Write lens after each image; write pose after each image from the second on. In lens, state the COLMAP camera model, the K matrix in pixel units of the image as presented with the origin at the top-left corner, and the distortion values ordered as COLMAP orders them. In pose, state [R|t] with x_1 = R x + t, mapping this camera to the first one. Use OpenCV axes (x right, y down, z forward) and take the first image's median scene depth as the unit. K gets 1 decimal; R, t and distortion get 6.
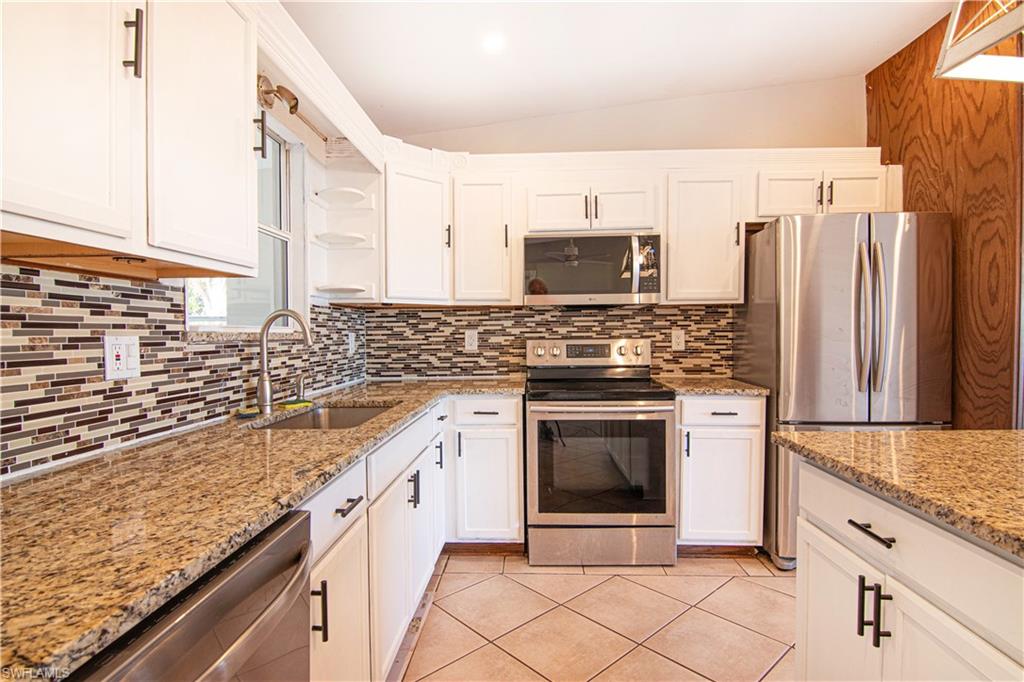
lens RADIAL K [[521.7, 0, 506.6], [0, 521.7, 344.1], [0, 0, 1]] dist [-0.004355, -0.012716]
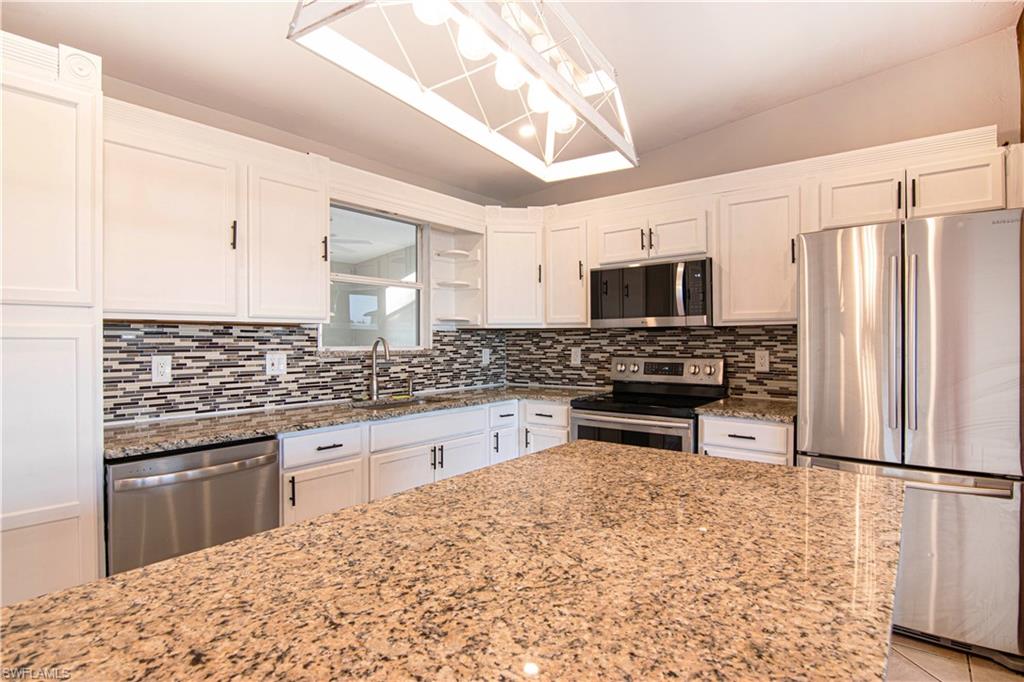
lens RADIAL K [[521.7, 0, 506.6], [0, 521.7, 344.1], [0, 0, 1]] dist [-0.004355, -0.012716]
pose [[0.810377, 0.009231, -0.585836, 0.579821], [-0.017102, 0.999823, -0.007902, -0.026117], [0.585660, 0.016422, 0.810391, -0.070233]]
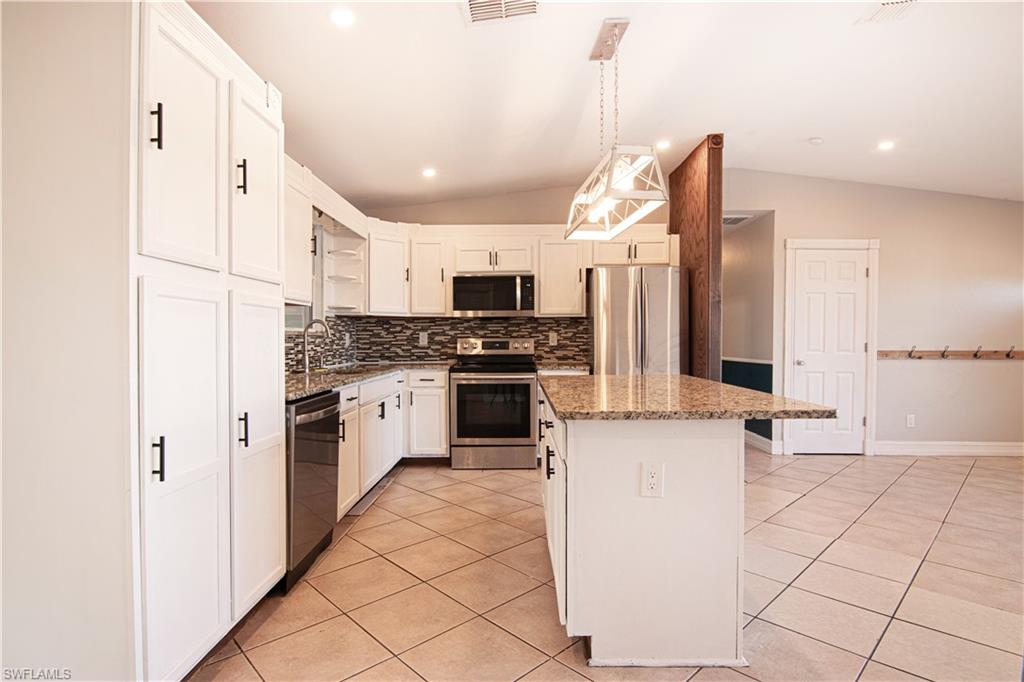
lens RADIAL K [[517.4, 0, 507.5], [0, 517.4, 344.8], [0, 0, 1]] dist [-0.003959, -0.013289]
pose [[0.999530, 0.005004, 0.030251, 0.160700], [-0.004660, 0.999924, -0.011424, 0.032406], [-0.030306, 0.011277, 0.999477, -0.658031]]
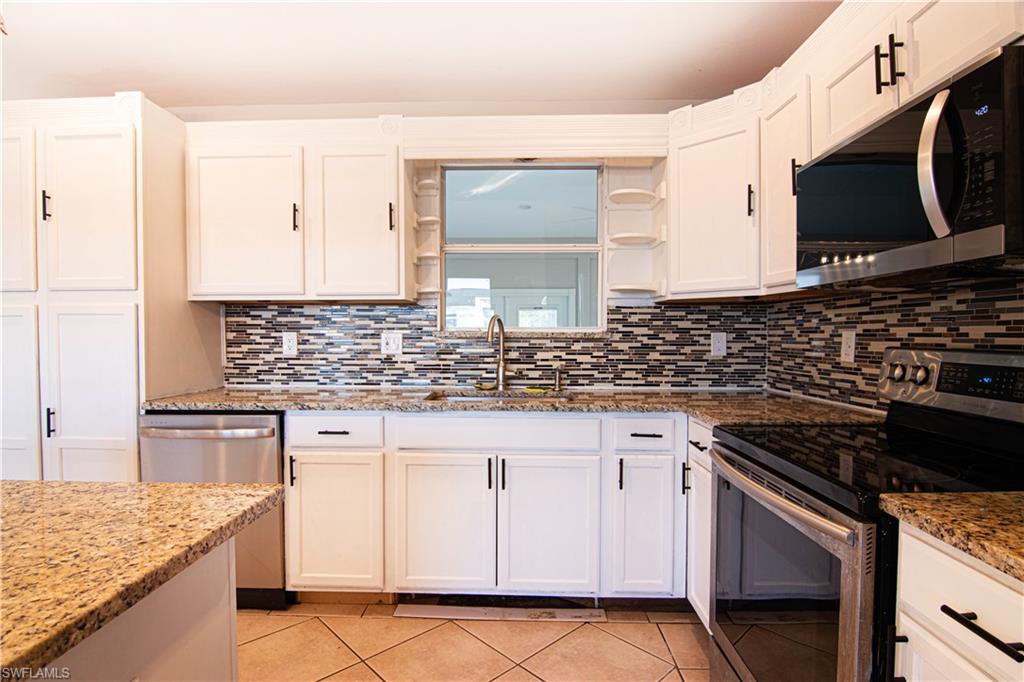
lens RADIAL K [[521.7, 0, 506.6], [0, 521.7, 344.1], [0, 0, 1]] dist [-0.004355, -0.012716]
pose [[0.019628, 0.031074, -0.999324, 0.625958], [-0.024313, 0.999236, 0.030593, -0.022181], [0.999512, 0.023697, 0.020369, 0.669292]]
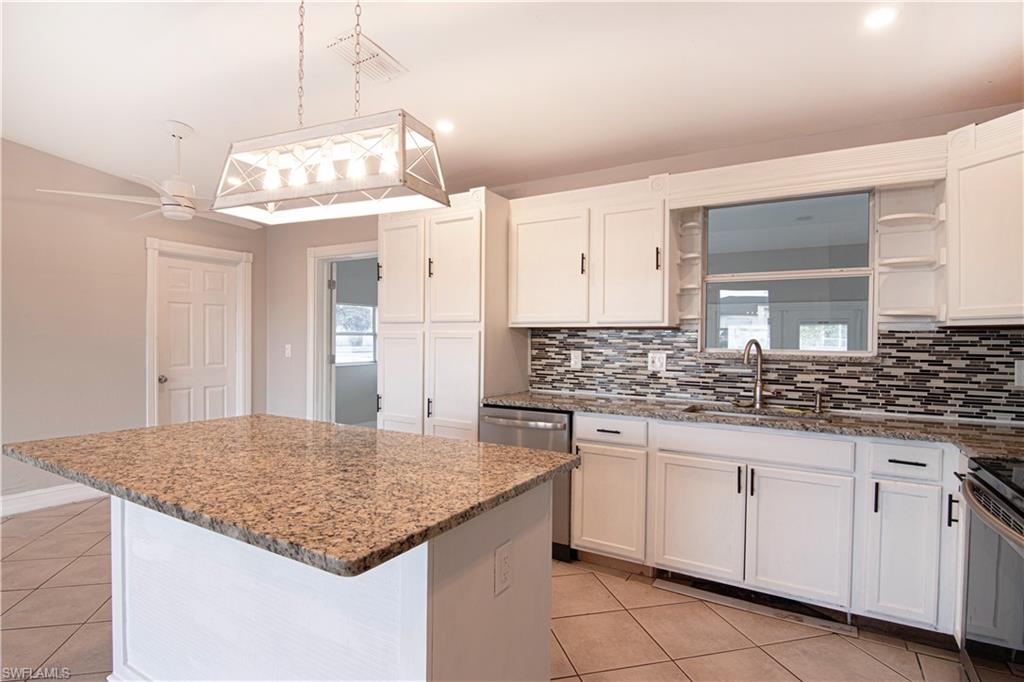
lens RADIAL K [[517.4, 0, 507.5], [0, 517.4, 344.8], [0, 0, 1]] dist [-0.003959, -0.013289]
pose [[-0.472215, 0.010451, -0.881421, 0.810504], [-0.028520, 0.999225, 0.027127, -0.047455], [0.881022, 0.037948, -0.471551, 0.721077]]
